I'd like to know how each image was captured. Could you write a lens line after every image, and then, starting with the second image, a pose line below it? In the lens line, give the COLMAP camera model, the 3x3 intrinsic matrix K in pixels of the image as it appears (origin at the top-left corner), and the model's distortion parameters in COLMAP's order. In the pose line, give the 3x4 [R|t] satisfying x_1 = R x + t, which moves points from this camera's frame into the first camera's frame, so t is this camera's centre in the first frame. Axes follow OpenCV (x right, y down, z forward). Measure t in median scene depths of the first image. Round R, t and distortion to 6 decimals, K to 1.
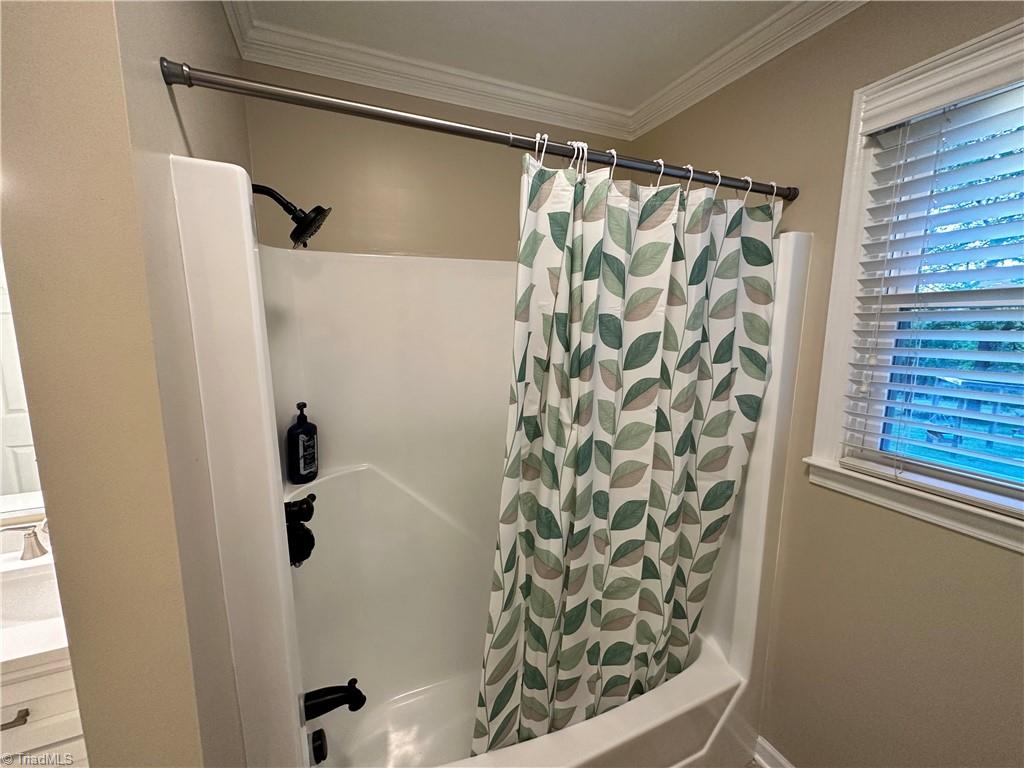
lens RADIAL K [[409.7, 0, 513.0], [0, 409.7, 385.9], [0, 0, 1]] dist [-0.001987, 0.000854]
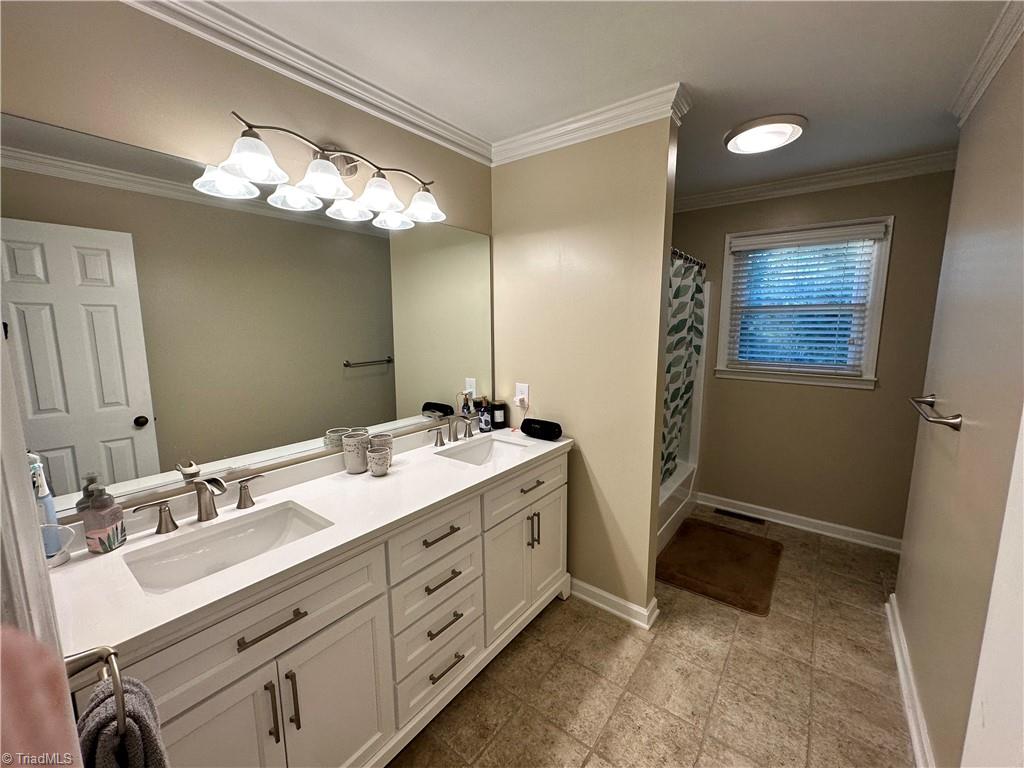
lens RADIAL K [[409.7, 0, 512.1], [0, 409.7, 381.7], [0, 0, 1]] dist [-0.001987, 0.000854]
pose [[0.880352, -0.070694, 0.469024, -1.654429], [0.074654, 0.997158, 0.010173, 0.141291], [-0.468410, 0.026059, 0.883127, -0.697533]]
